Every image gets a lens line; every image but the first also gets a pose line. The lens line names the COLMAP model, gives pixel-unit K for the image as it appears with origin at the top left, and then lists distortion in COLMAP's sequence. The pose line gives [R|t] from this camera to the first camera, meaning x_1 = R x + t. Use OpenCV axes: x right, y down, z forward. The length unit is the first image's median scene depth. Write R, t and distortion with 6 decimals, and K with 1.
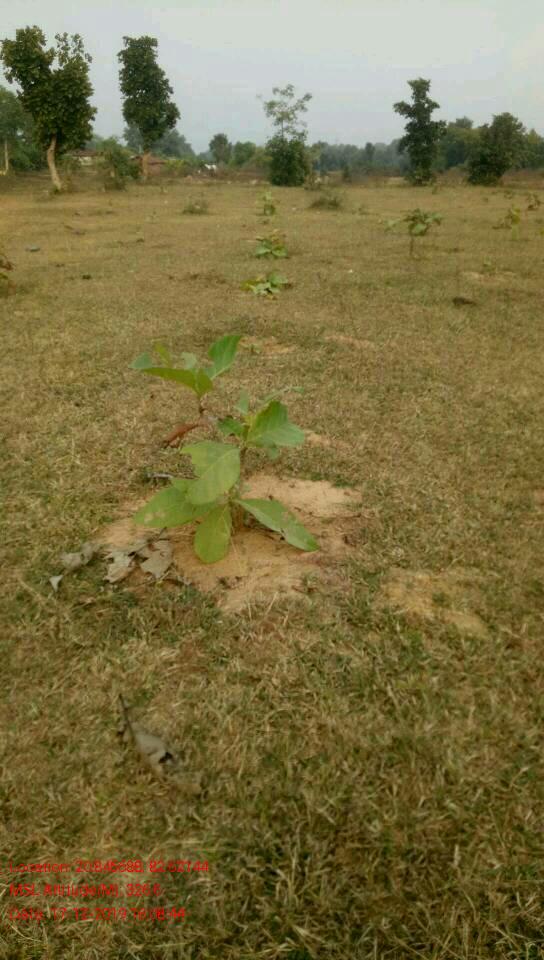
lens RADIAL K [[719.2, 0, 272.0], [0, 719.2, 480.0], [0, 0, 1]] dist [0.053163, 0.000214]
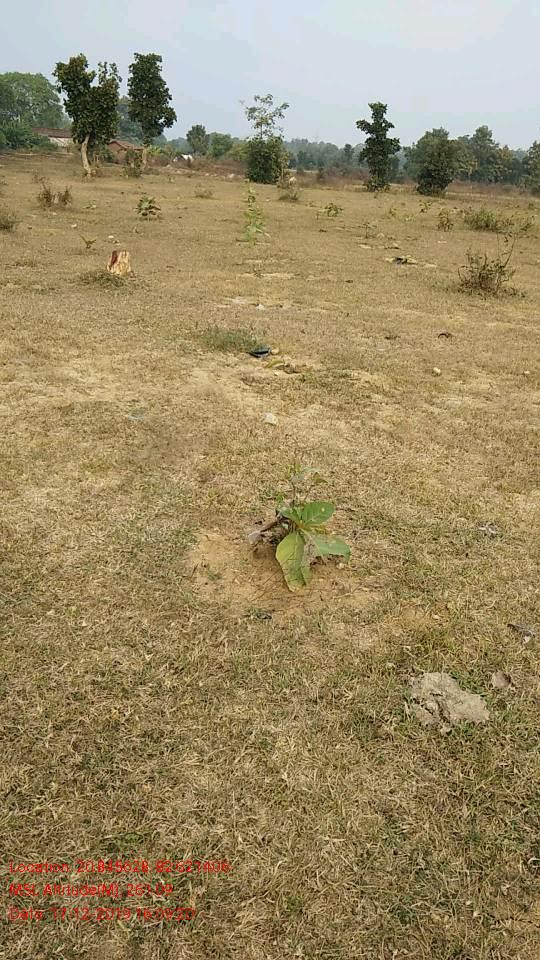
lens RADIAL K [[774.2, 0, 281.6], [0, 774.2, 481.0], [0, 0, 1]] dist [0.096950, -0.132980]
pose [[0.996845, 0.048159, 0.063088, -0.006289], [-0.046922, 0.998679, -0.020951, 0.100254], [-0.064014, 0.017924, 0.997788, -0.253927]]
